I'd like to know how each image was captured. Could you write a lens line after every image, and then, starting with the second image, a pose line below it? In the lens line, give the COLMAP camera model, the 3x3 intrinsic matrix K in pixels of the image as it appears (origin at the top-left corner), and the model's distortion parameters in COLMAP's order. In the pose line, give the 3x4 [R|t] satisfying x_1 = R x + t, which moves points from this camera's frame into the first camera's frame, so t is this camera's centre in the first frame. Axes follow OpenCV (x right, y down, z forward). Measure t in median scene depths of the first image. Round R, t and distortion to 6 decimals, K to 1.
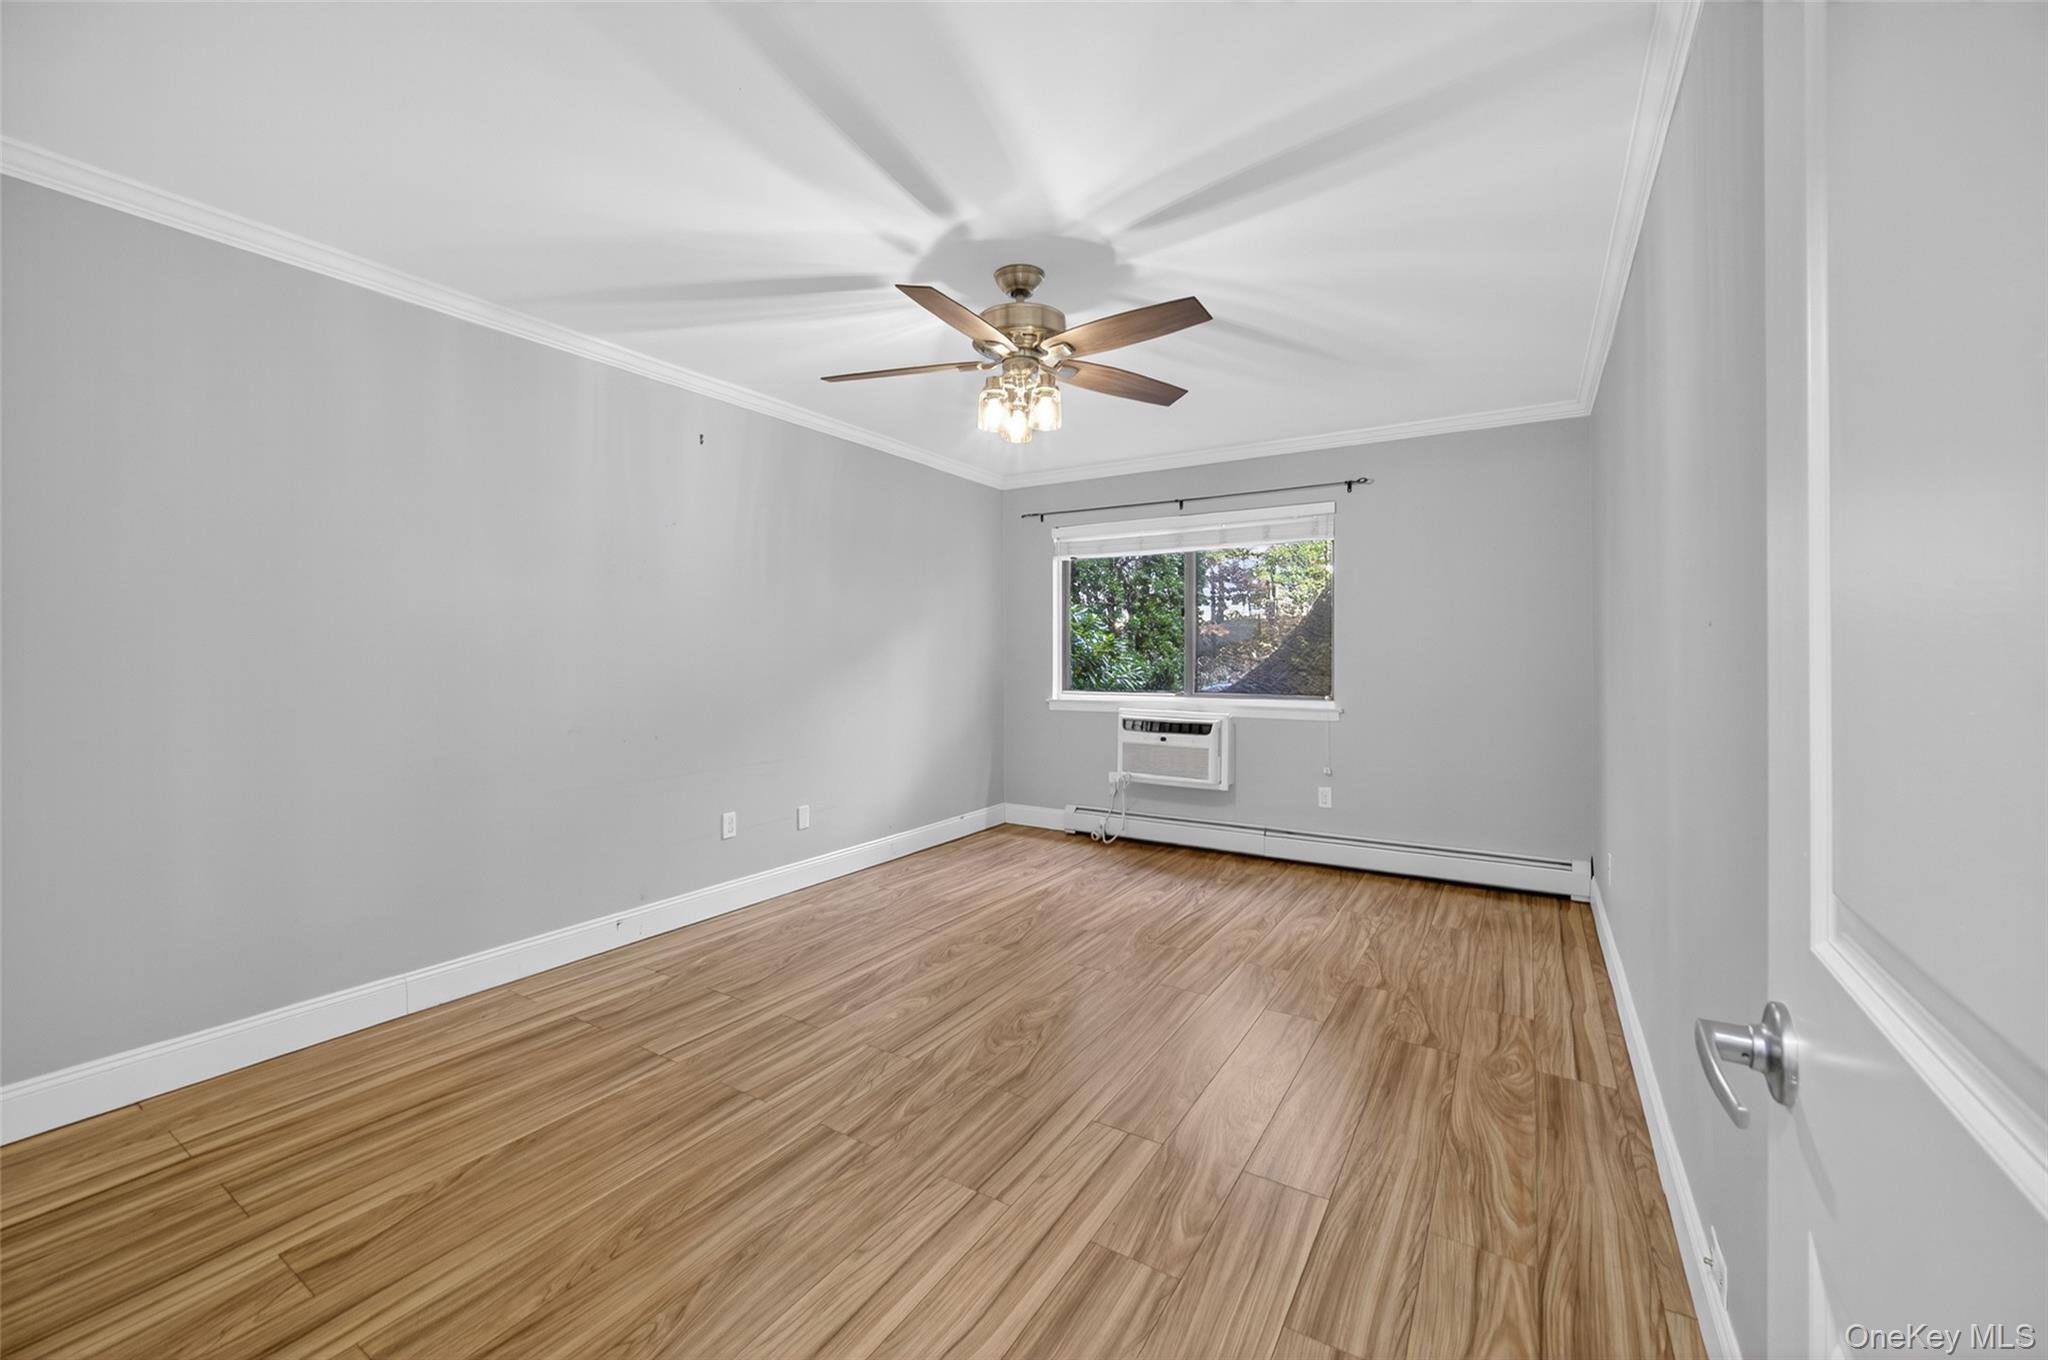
lens RADIAL K [[817.7, 0, 1014.6], [0, 817.7, 641.8], [0, 0, 1]] dist [-0.003591, -0.000058]
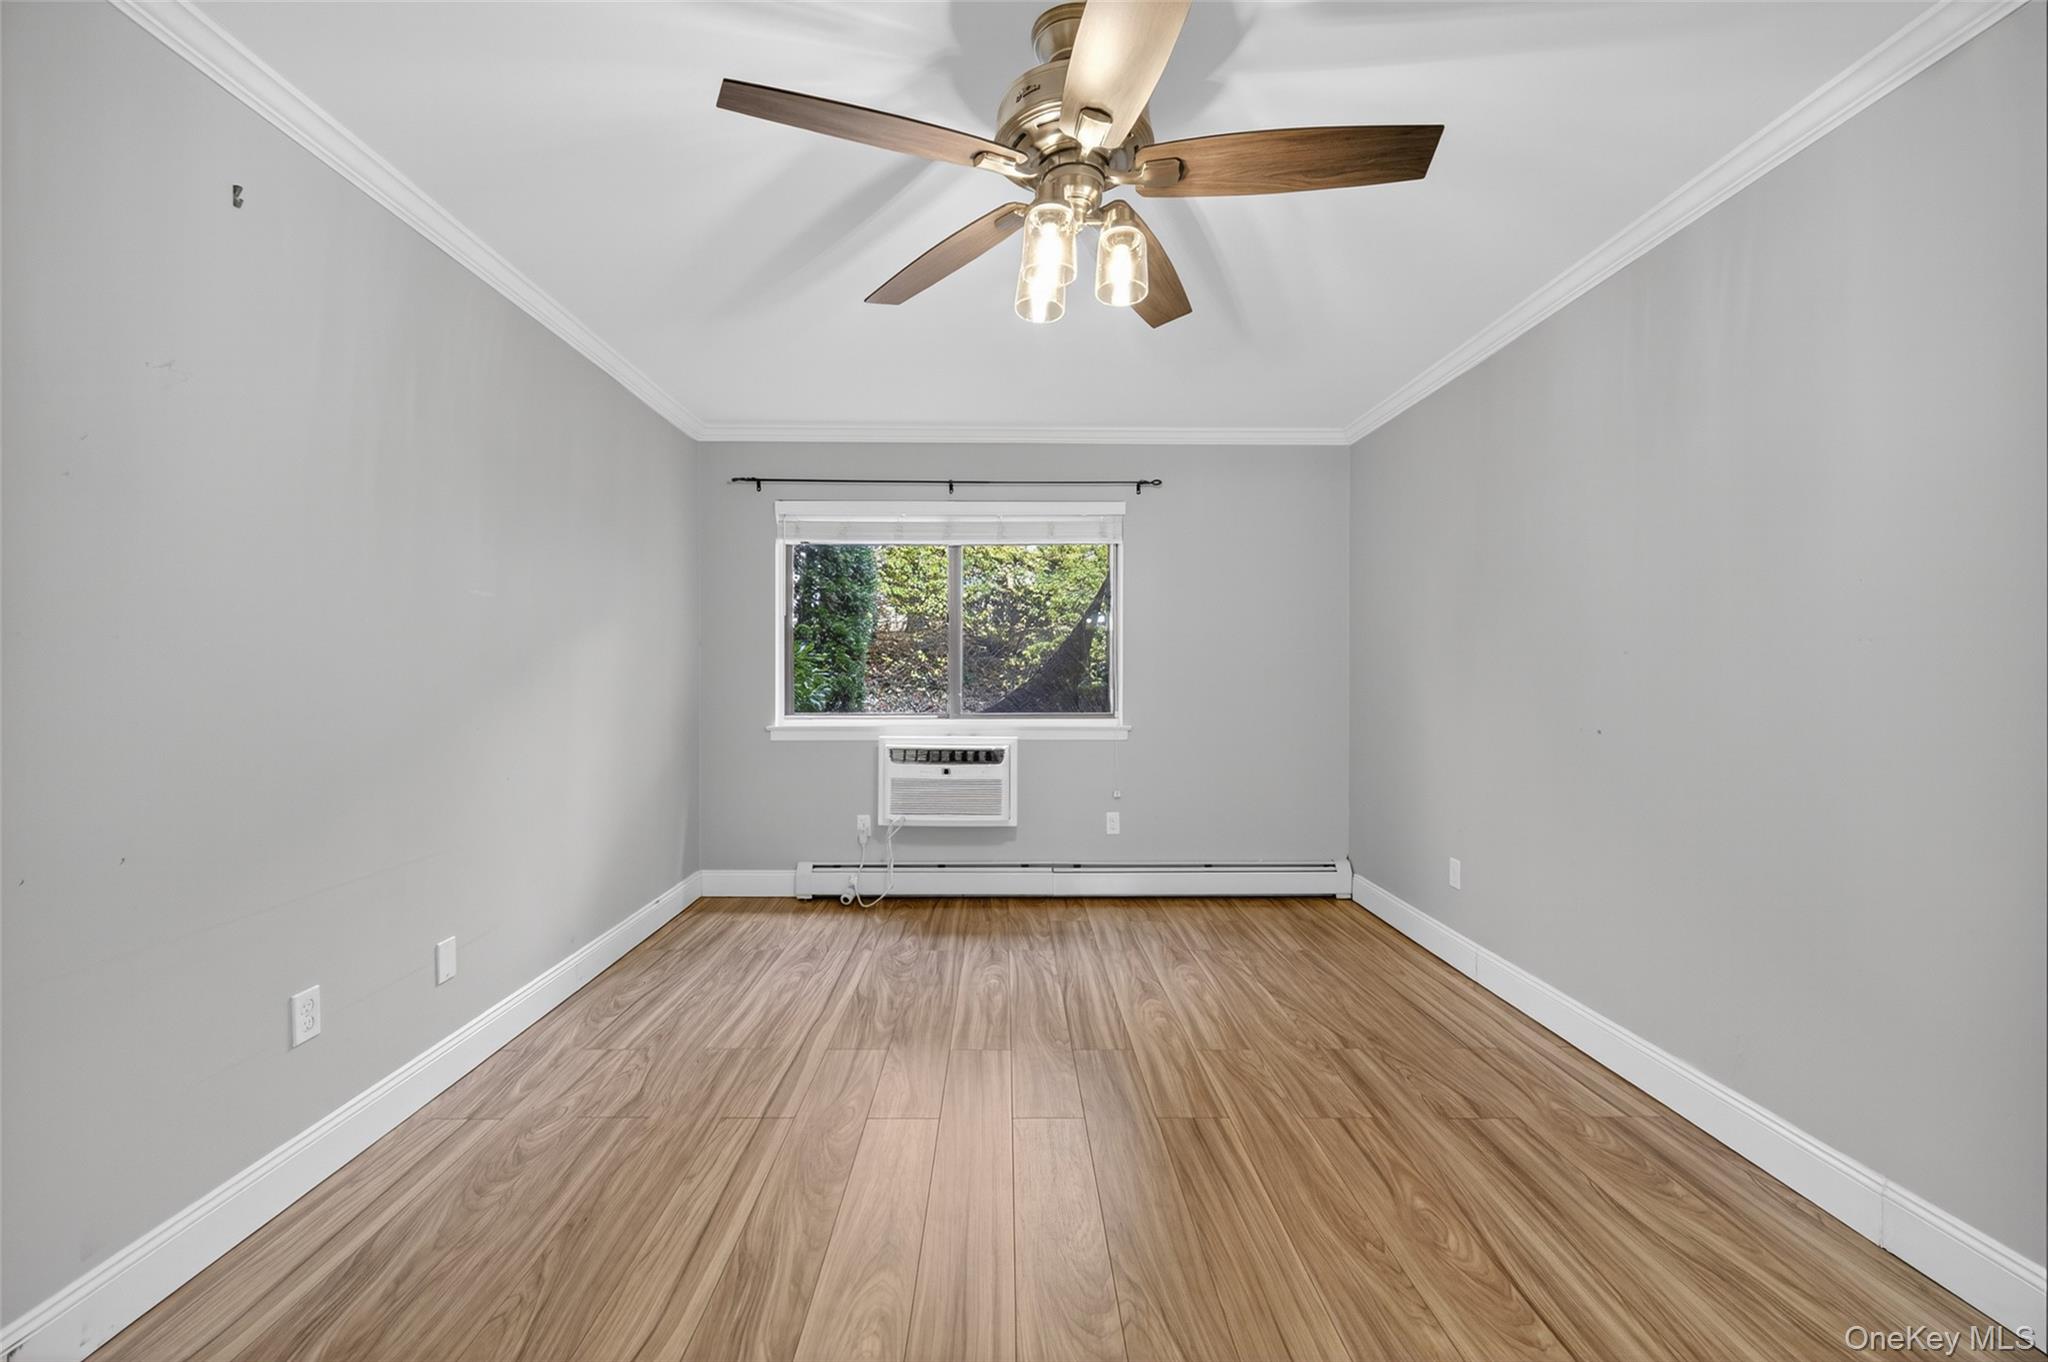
lens RADIAL K [[806.4, 0, 1014.4], [0, 806.4, 671.9], [0, 0, 1]] dist [-0.000922, -0.000369]
pose [[0.840428, -0.001719, 0.541921, -0.279515], [-0.009748, 0.999785, 0.018289, 0.005804], [-0.541836, -0.020653, 0.840230, 0.404927]]
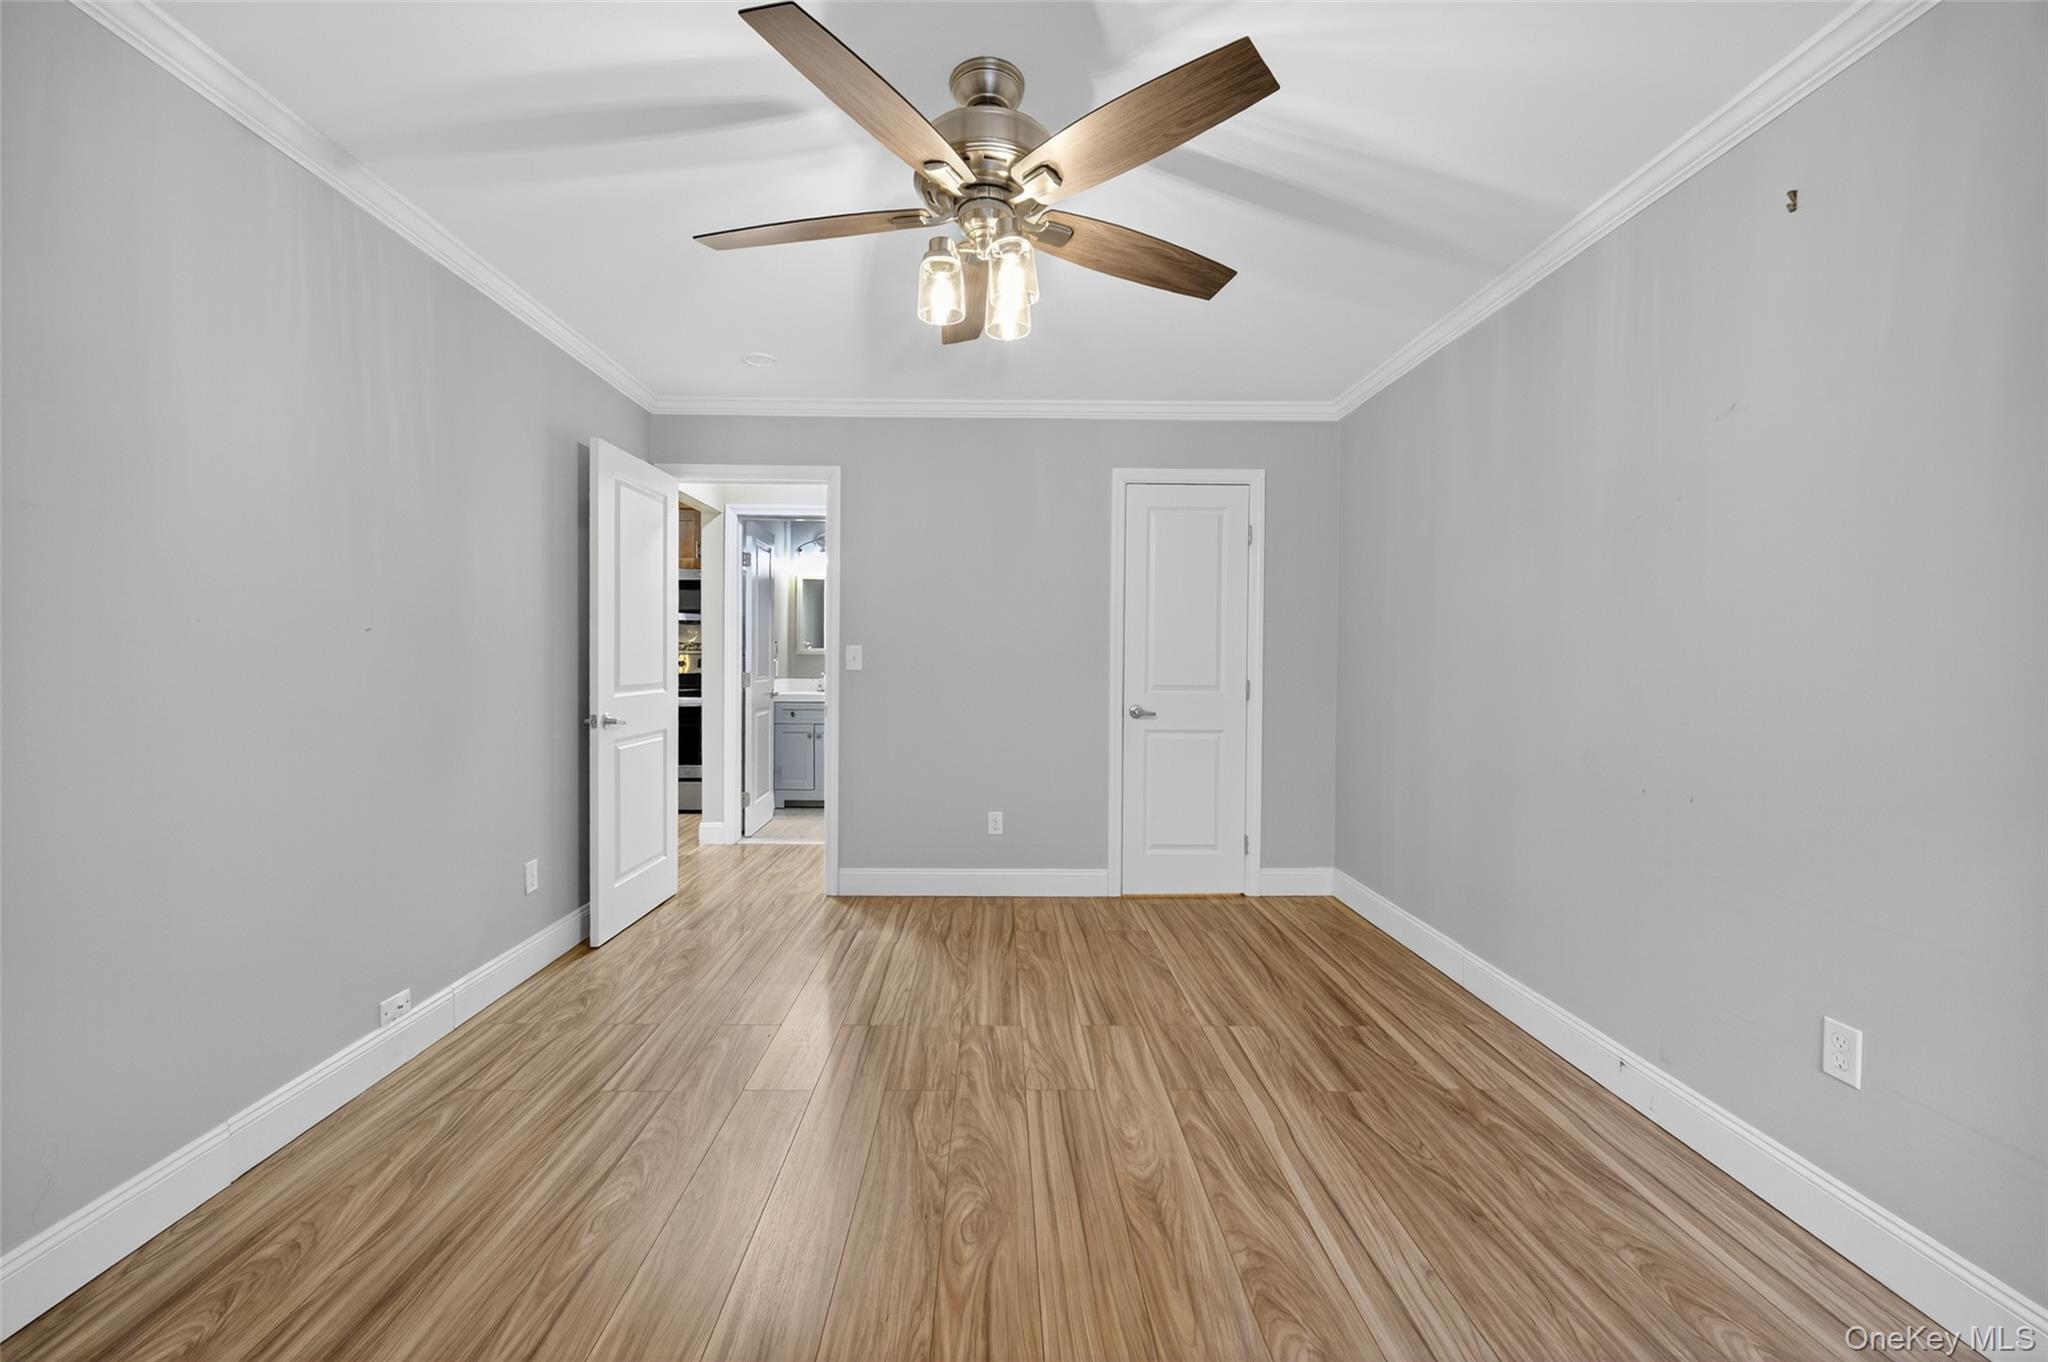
lens RADIAL K [[812.6, 0, 1009.8], [0, 812.6, 658.5], [0, 0, 1]] dist [-0.003644, -0.000641]
pose [[-0.838309, -0.003787, -0.545183, 0.280051], [0.003681, 0.999914, -0.012605, 0.022197], [0.545184, -0.012573, -0.838222, 1.237751]]
